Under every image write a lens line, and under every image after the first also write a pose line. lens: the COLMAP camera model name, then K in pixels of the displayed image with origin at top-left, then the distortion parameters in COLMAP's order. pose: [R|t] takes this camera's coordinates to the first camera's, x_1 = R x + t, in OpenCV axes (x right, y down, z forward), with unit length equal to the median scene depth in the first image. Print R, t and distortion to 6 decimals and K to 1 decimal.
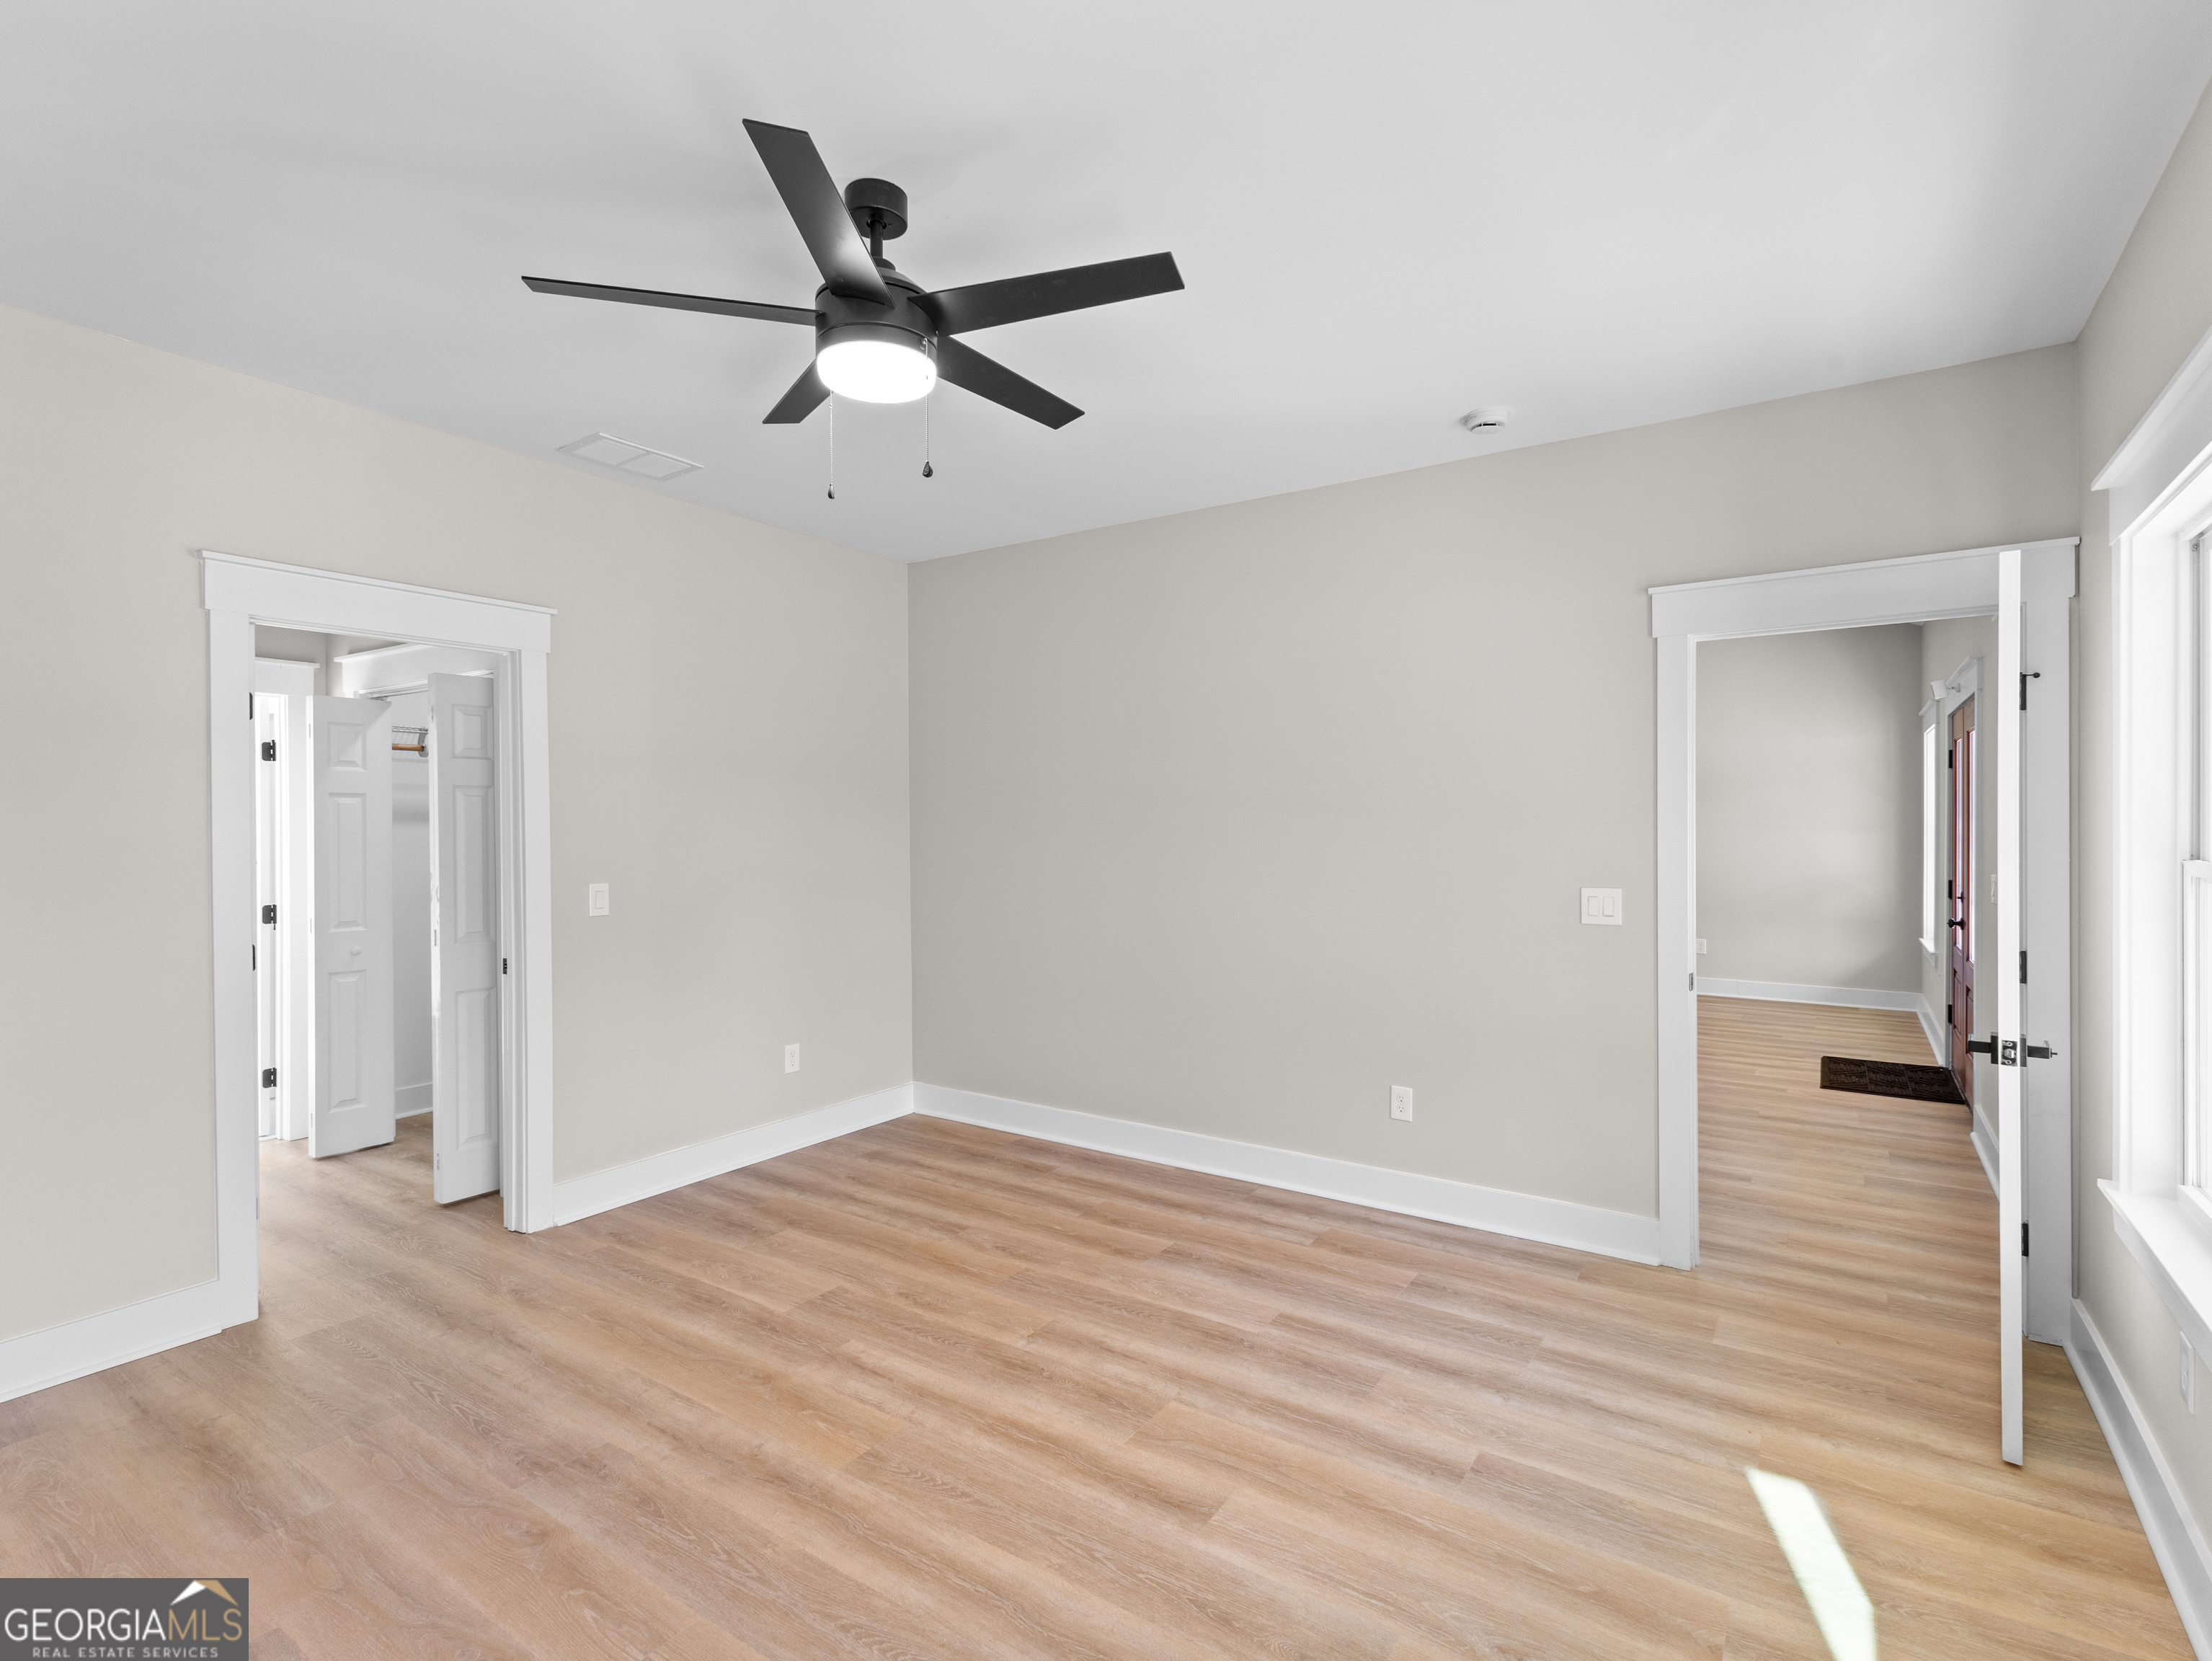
lens RADIAL K [[1076.2, 0, 1112.1], [0, 1076.2, 829.9], [0, 0, 1]] dist [0.011188, -0.001827]
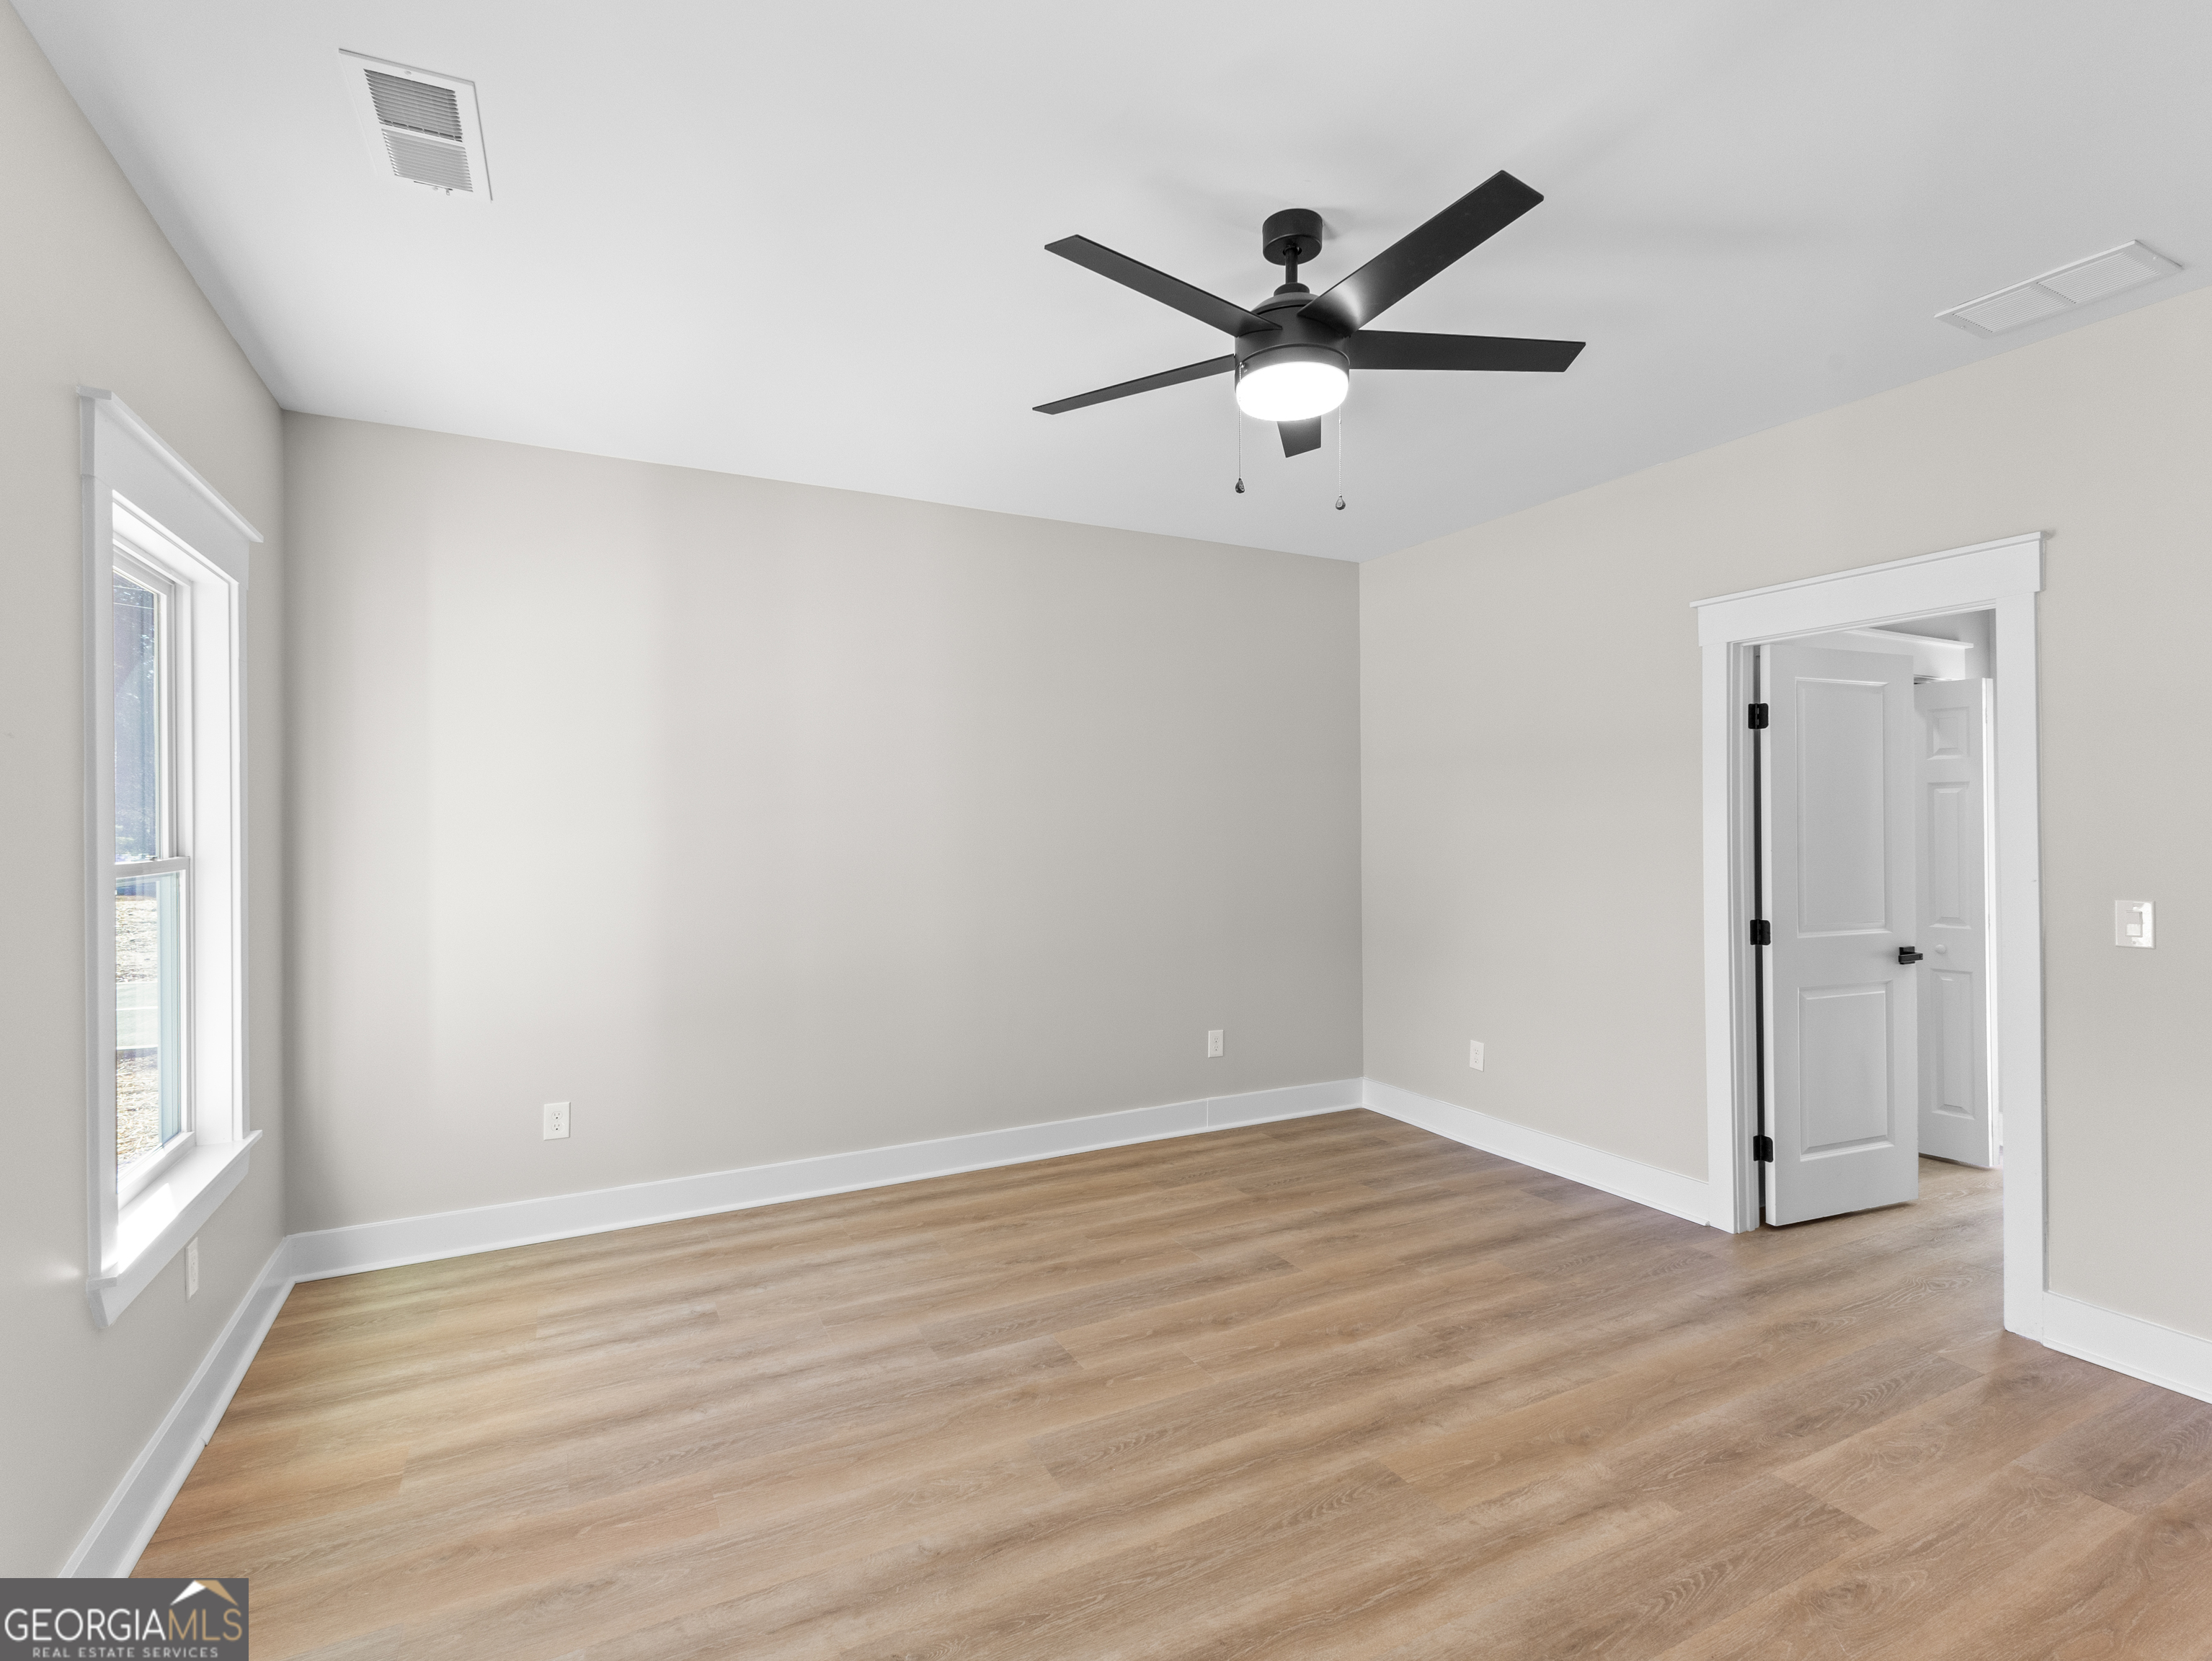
lens RADIAL K [[1076.2, 0, 1108.1], [0, 1076.2, 823.4], [0, 0, 1]] dist [0.011188, -0.001827]
pose [[-0.480326, 0.005275, -0.877074, 0.638628], [-0.000846, 0.999979, 0.006478, -0.004969], [0.877090, 0.003854, -0.480311, 1.080003]]
